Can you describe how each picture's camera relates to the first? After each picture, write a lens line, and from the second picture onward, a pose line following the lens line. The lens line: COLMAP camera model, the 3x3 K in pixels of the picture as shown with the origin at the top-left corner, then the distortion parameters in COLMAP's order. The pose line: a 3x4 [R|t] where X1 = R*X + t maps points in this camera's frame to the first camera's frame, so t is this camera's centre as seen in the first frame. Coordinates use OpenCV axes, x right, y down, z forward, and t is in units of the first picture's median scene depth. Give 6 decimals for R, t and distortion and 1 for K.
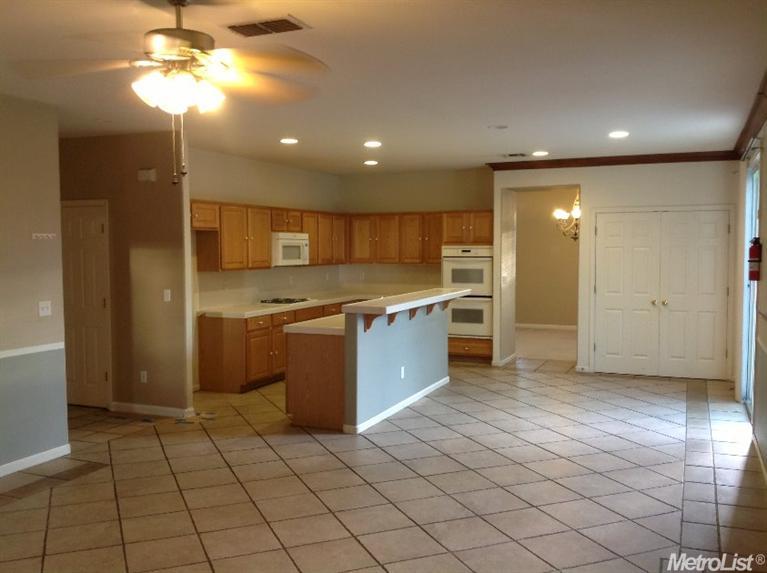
lens RADIAL K [[733.3, 0, 383.5], [0, 733.3, 286.5], [0, 0, 1]] dist [0.163063, -0.394470]
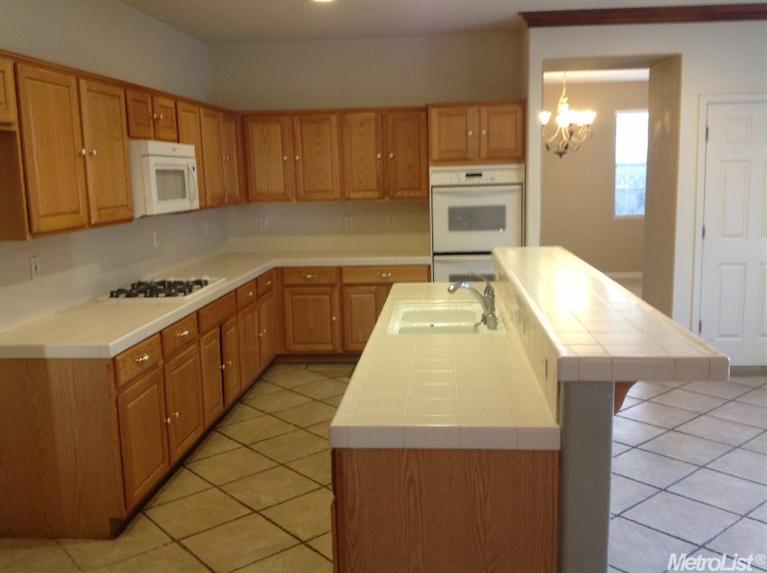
lens RADIAL K [[733.3, 0, 383.5], [0, 733.3, 286.5], [0, 0, 1]] dist [0.163063, -0.394470]
pose [[0.949700, -0.069396, 0.305377, -0.138713], [0.040274, 0.994106, 0.100658, -0.022938], [-0.310562, -0.083296, 0.946897, 0.480883]]
